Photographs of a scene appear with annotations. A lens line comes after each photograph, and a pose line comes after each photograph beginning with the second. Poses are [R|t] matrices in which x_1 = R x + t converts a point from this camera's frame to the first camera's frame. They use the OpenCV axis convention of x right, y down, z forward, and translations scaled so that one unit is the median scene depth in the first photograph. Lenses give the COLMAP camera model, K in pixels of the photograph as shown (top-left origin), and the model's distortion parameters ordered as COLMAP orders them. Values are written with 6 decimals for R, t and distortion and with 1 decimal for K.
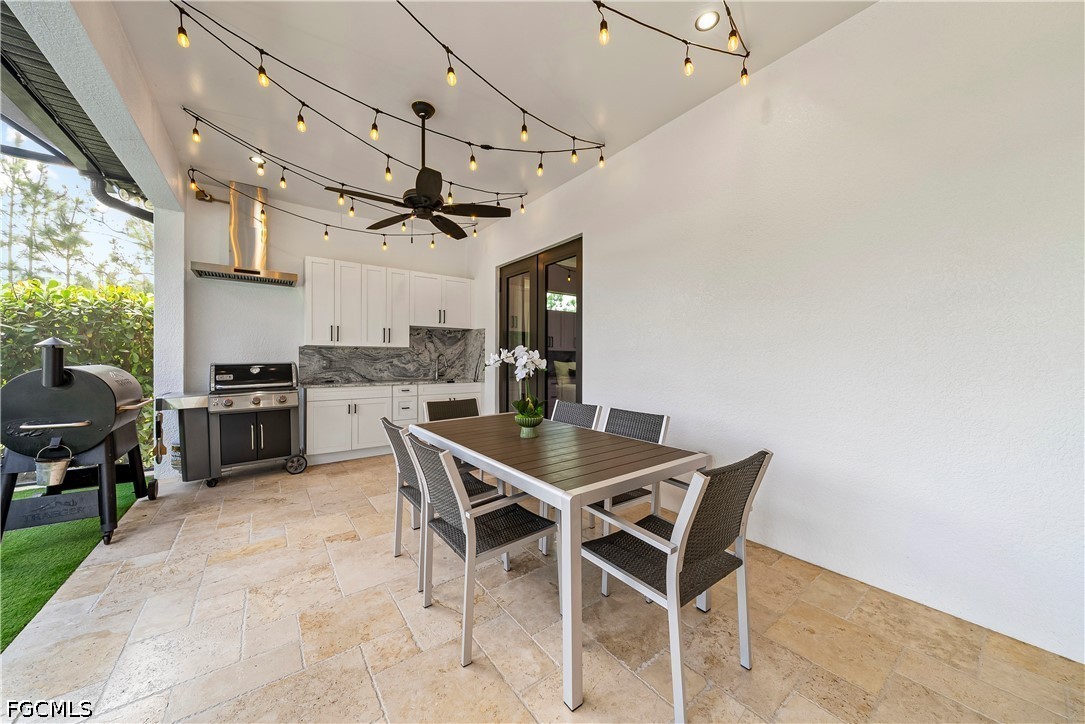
lens RADIAL K [[375.4, 0, 544.1], [0, 375.4, 364.3], [0, 0, 1]] dist [-0.000066, 0.000149]
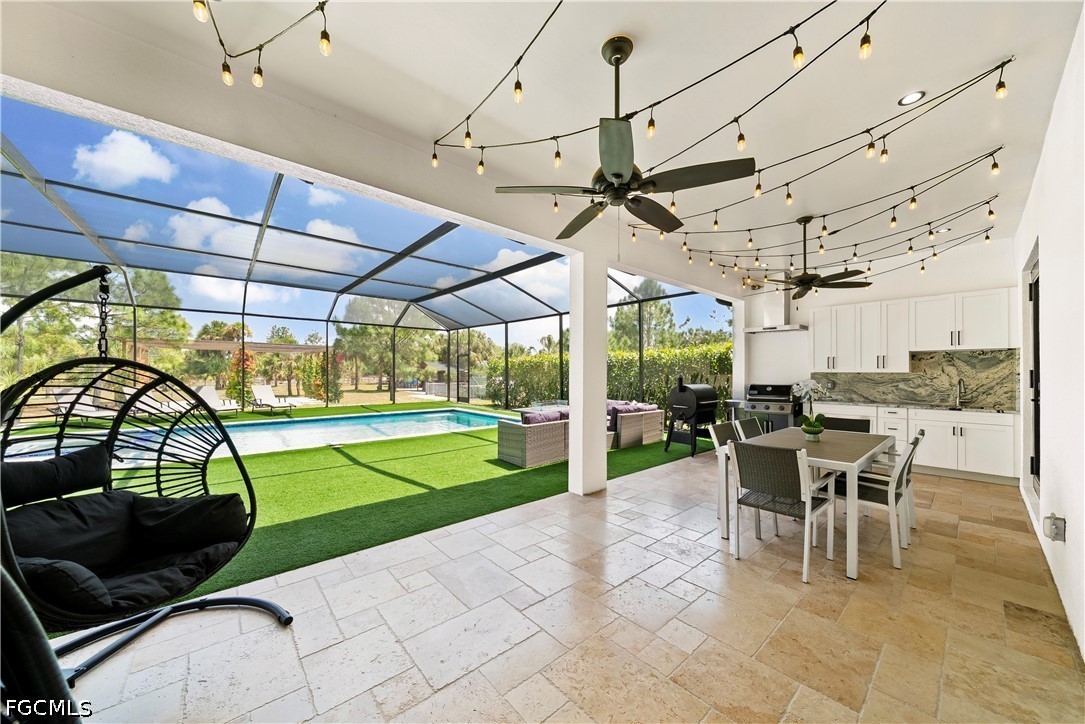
lens RADIAL K [[375.4, 0, 545.7], [0, 375.4, 371.2], [0, 0, 1]] dist [-0.000066, 0.000149]
pose [[0.071145, -0.007664, -0.997437, 0.623526], [-0.016001, 0.999833, -0.008824, -0.023732], [0.997338, 0.016588, 0.071011, -0.076449]]
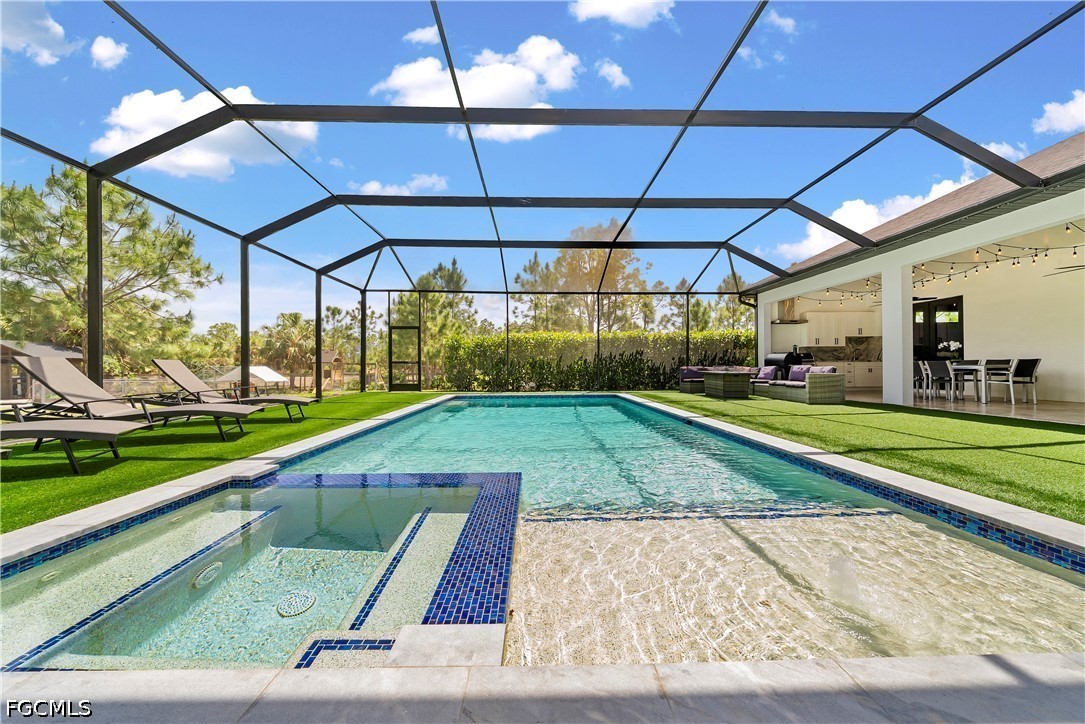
lens RADIAL K [[375.4, 0, 541.4], [0, 375.4, 366.5], [0, 0, 1]] dist [-0.000066, 0.000149]
pose [[0.812805, -0.010780, -0.582436, -0.551204], [0.001893, 0.999872, -0.015864, 0.115064], [0.582533, 0.011792, 0.812721, -1.990920]]
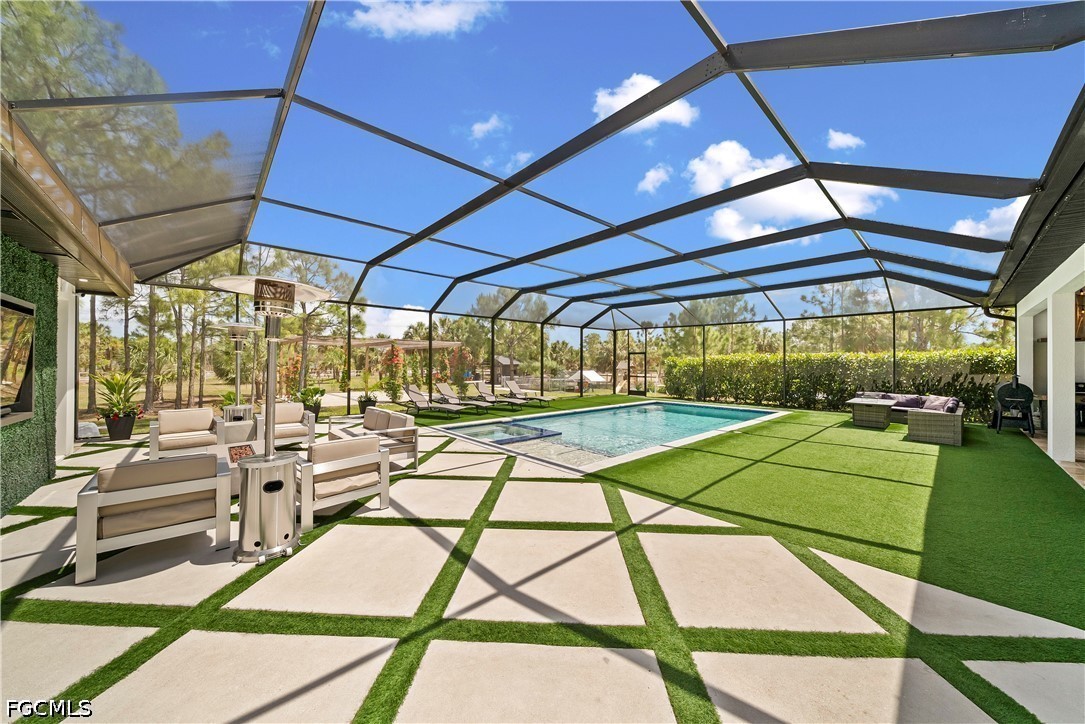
lens RADIAL K [[375.4, 0, 544.7], [0, 375.4, 362.8], [0, 0, 1]] dist [-0.000066, 0.000149]
pose [[0.097834, -0.007880, -0.995172, 0.828606], [-0.019204, 0.999768, -0.009804, -0.028993], [0.995017, 0.020071, 0.097660, -1.757938]]
